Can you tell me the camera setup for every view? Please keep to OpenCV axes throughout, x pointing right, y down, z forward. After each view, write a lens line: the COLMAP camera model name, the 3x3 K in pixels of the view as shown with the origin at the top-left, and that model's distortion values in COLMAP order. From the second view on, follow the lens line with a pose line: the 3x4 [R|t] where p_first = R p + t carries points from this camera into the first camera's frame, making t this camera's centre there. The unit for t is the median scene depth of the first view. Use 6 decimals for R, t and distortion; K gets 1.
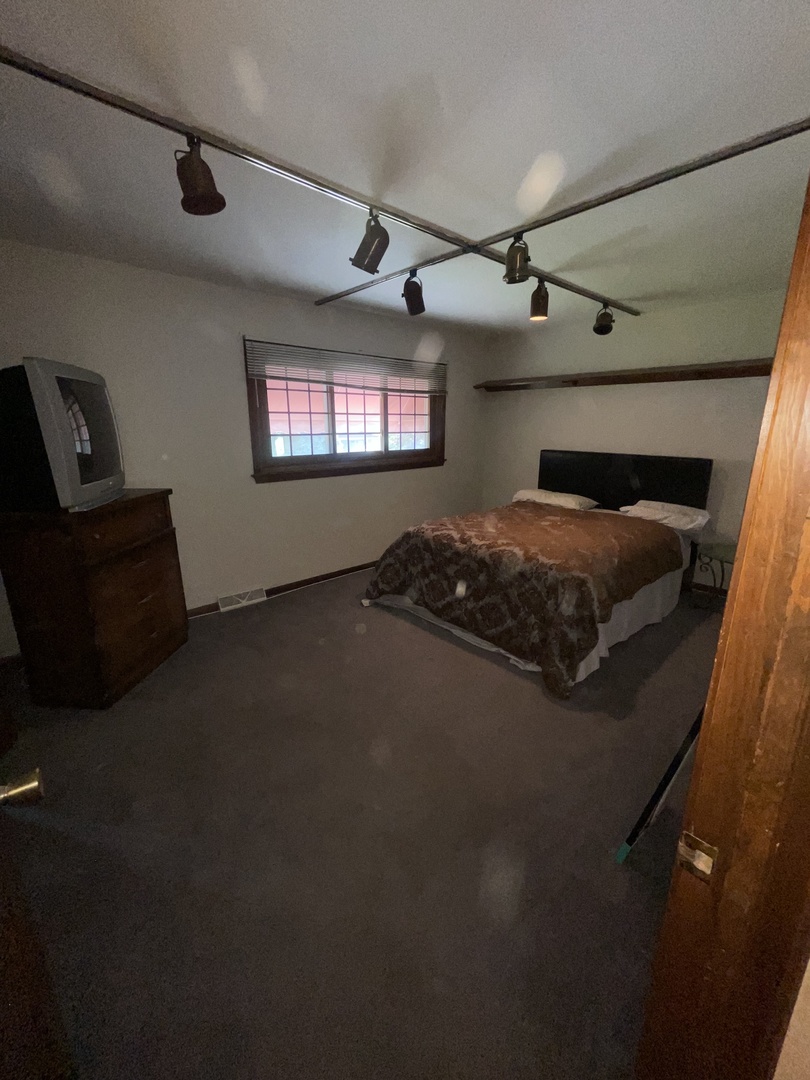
lens RADIAL K [[438.6, 0, 408.3], [0, 438.6, 536.8], [0, 0, 1]] dist [0.000087, -0.000893]
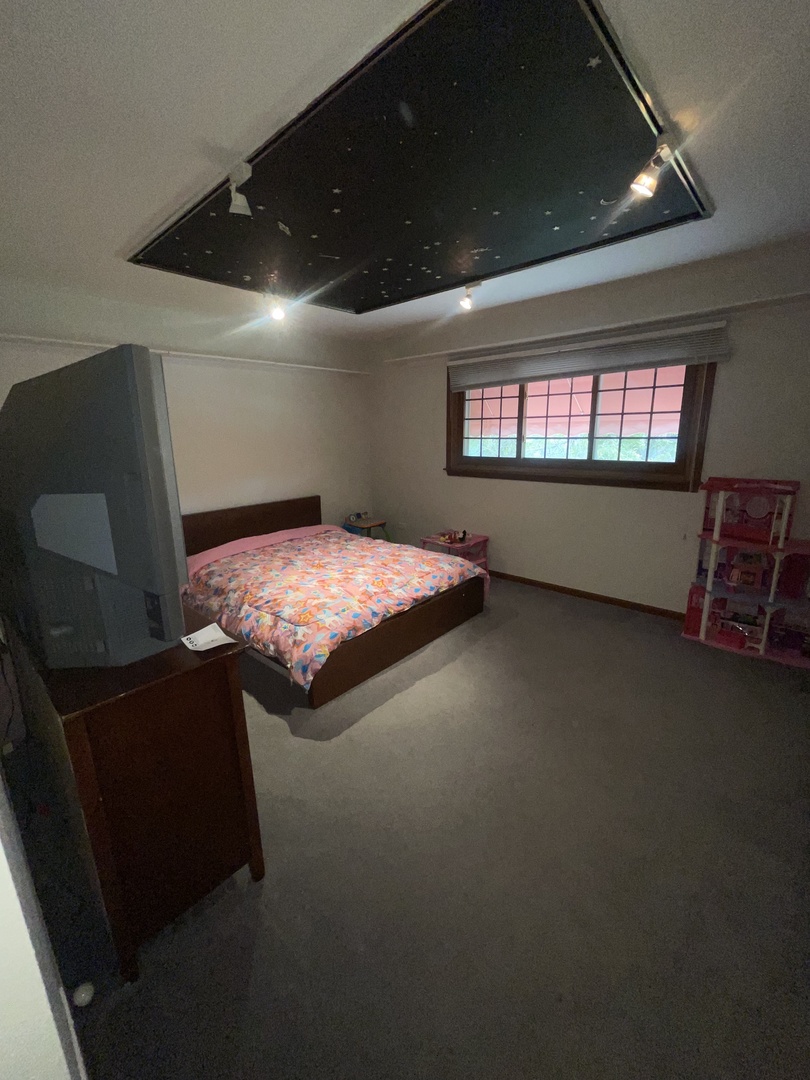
lens RADIAL K [[438.6, 0, 408.3], [0, 438.6, 536.8], [0, 0, 1]] dist [0.000087, -0.000893]
pose [[0.101396, 0.238084, -0.965937, 0.823388], [-0.231994, 0.949831, 0.209762, -0.173796], [0.967418, 0.202822, 0.151543, 0.659458]]
